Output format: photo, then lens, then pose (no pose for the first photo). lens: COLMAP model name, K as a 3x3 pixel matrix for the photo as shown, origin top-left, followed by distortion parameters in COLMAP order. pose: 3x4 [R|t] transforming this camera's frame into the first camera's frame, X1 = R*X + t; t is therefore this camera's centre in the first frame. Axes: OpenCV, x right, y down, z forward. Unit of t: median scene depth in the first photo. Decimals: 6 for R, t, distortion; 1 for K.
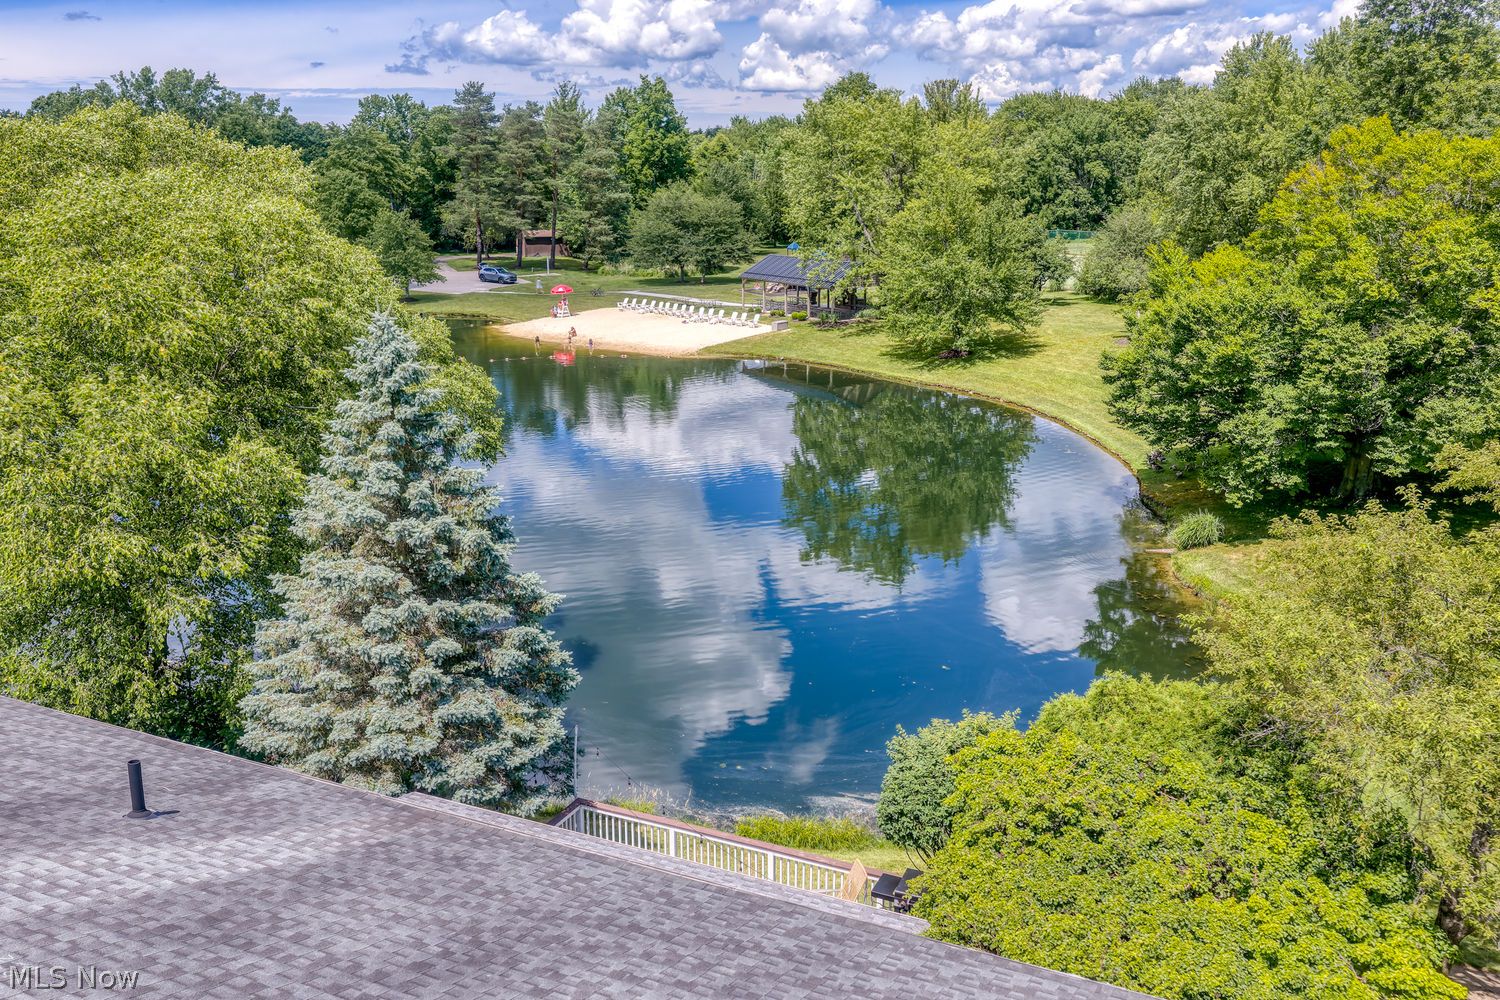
lens RADIAL K [[1231.6, 0, 751.2], [0, 1231.6, 499.9], [0, 0, 1]] dist [0.002485, 0.014876]
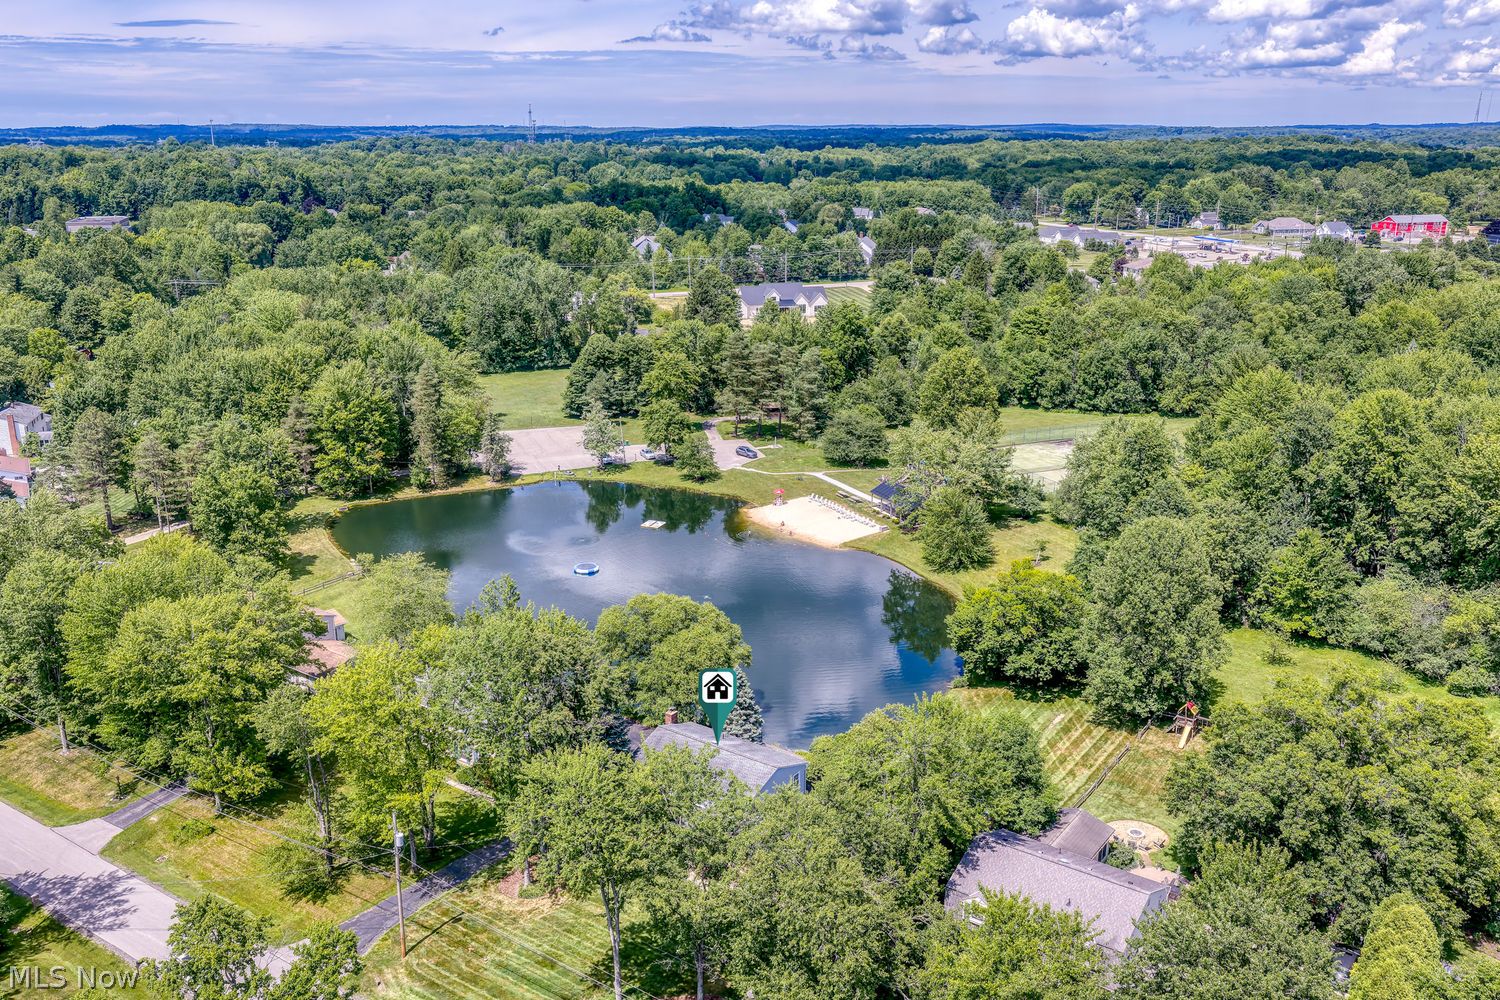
lens RADIAL K [[1231.6, 0, 749.7], [0, 1231.6, 501.4], [0, 0, 1]] dist [0.002485, 0.014876]
pose [[0.981591, 0.062460, -0.180492, 0.110714], [-0.058261, 0.997895, 0.028482, -0.150861], [0.181891, -0.017443, 0.983164, -0.671377]]
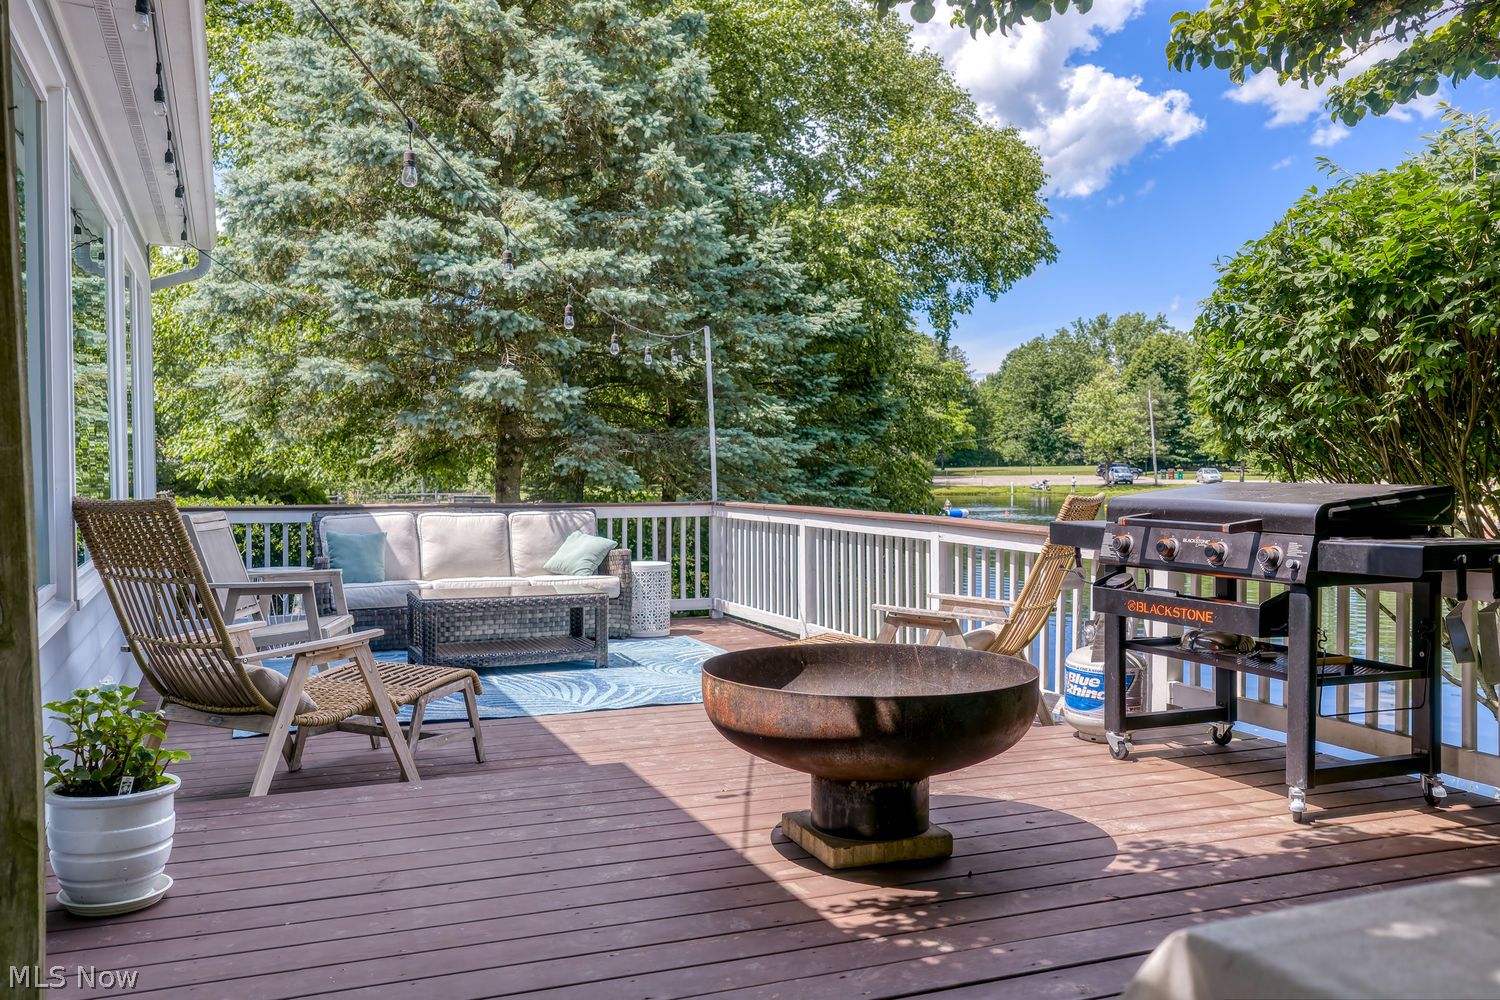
lens RADIAL K [[1231.6, 0, 744.8], [0, 1231.6, 500.8], [0, 0, 1]] dist [0.002485, 0.014876]
pose [[0.728723, 0.017829, -0.684576, 0.023135], [-0.174504, 0.971495, -0.160456, 0.043266], [0.662201, 0.236389, 0.711062, 0.097497]]
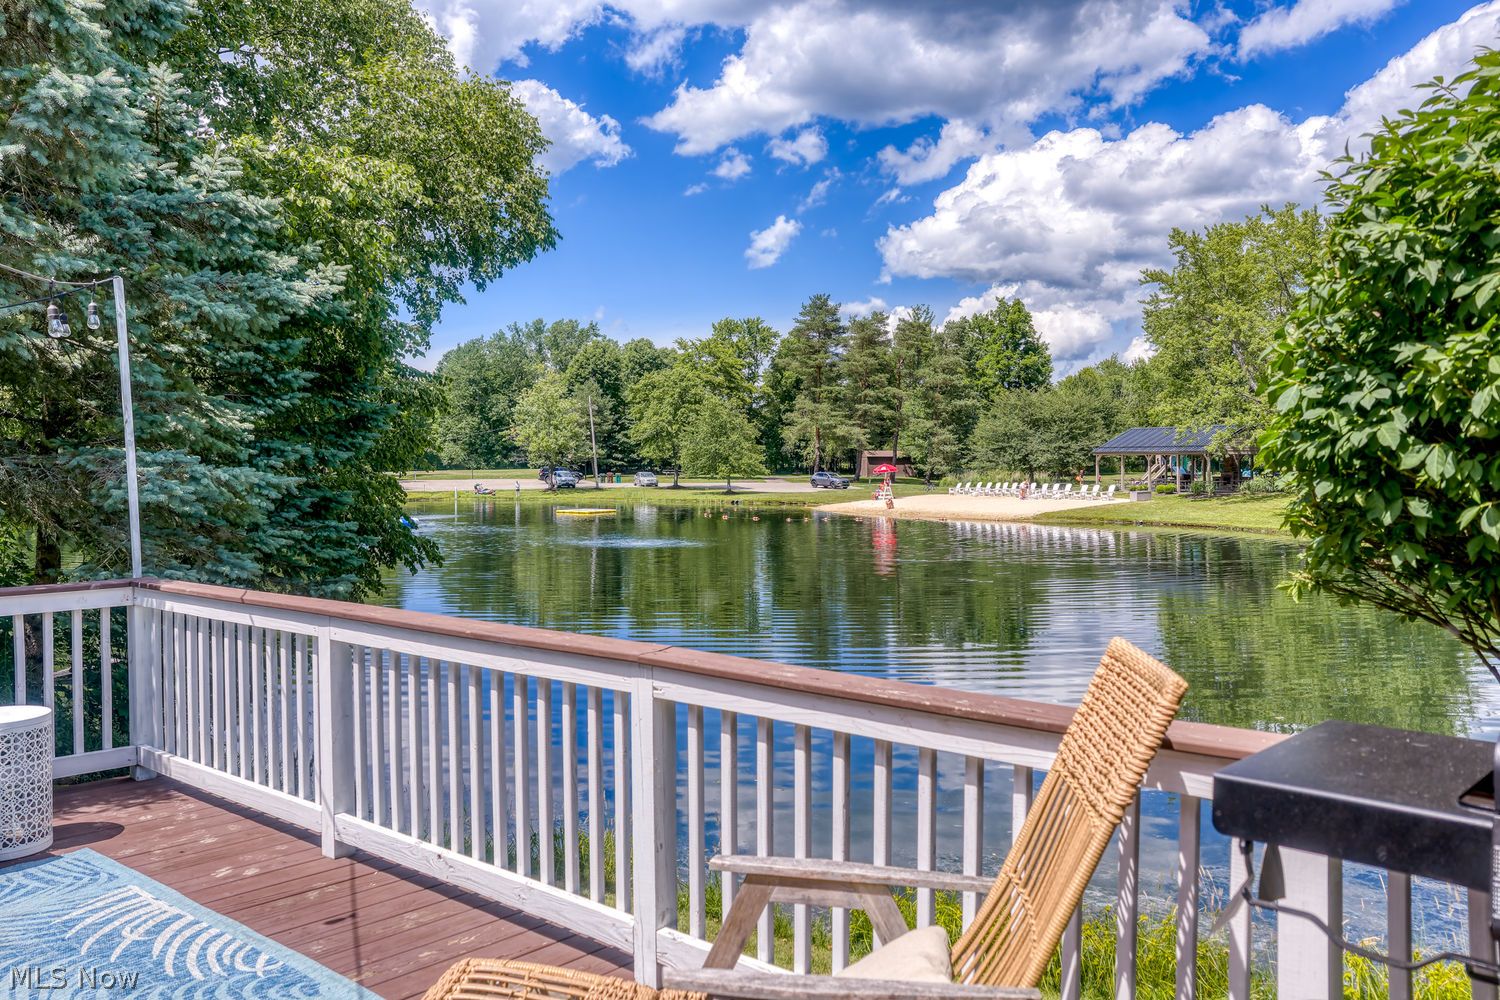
lens RADIAL K [[1231.6, 0, 744.7], [0, 1231.6, 502.9], [0, 0, 1]] dist [0.002485, 0.014876]
pose [[0.954287, 0.006251, -0.298828, 0.011136], [-0.074469, 0.973226, -0.217453, 0.039225], [0.289468, 0.229766, 0.929202, 0.108228]]
